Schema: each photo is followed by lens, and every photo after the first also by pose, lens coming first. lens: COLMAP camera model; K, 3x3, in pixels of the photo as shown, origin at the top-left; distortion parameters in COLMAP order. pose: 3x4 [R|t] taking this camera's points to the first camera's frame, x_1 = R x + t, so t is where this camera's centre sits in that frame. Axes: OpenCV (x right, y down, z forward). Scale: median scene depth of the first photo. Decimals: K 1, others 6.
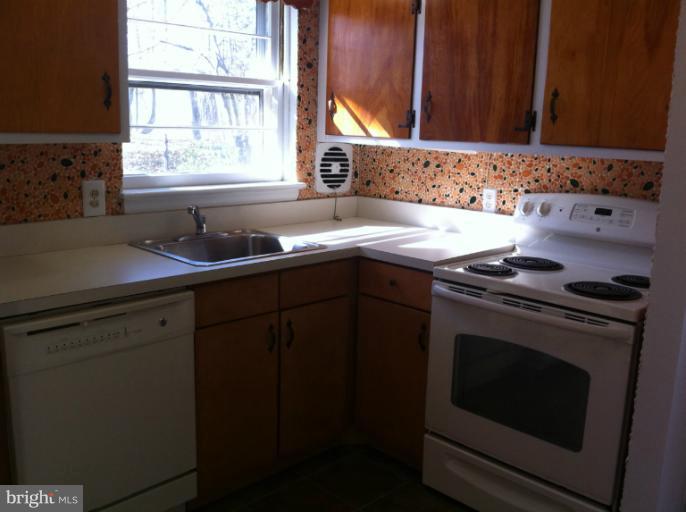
lens RADIAL K [[649.7, 0, 343.0], [0, 649.7, 256.0], [0, 0, 1]] dist [0.141698, -0.390084]
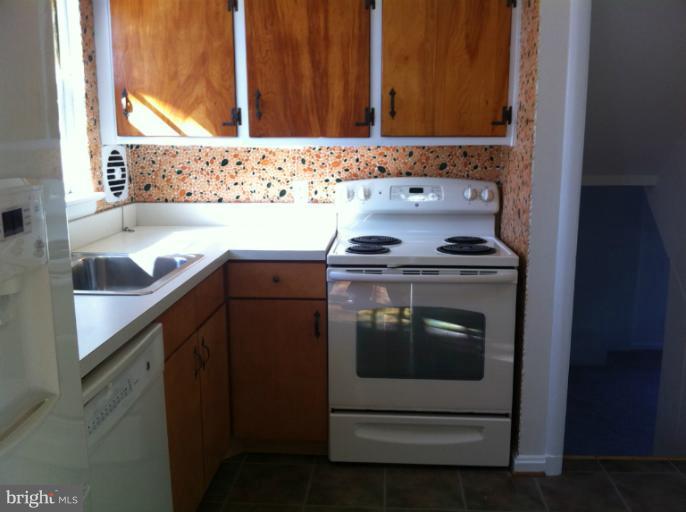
lens RADIAL K [[649.7, 0, 343.0], [0, 649.7, 256.0], [0, 0, 1]] dist [0.141698, -0.390084]
pose [[0.757777, -0.155540, 0.633705, -0.431640], [0.155338, 0.986255, 0.056320, -0.031739], [-0.633754, 0.055761, 0.771522, 0.141183]]
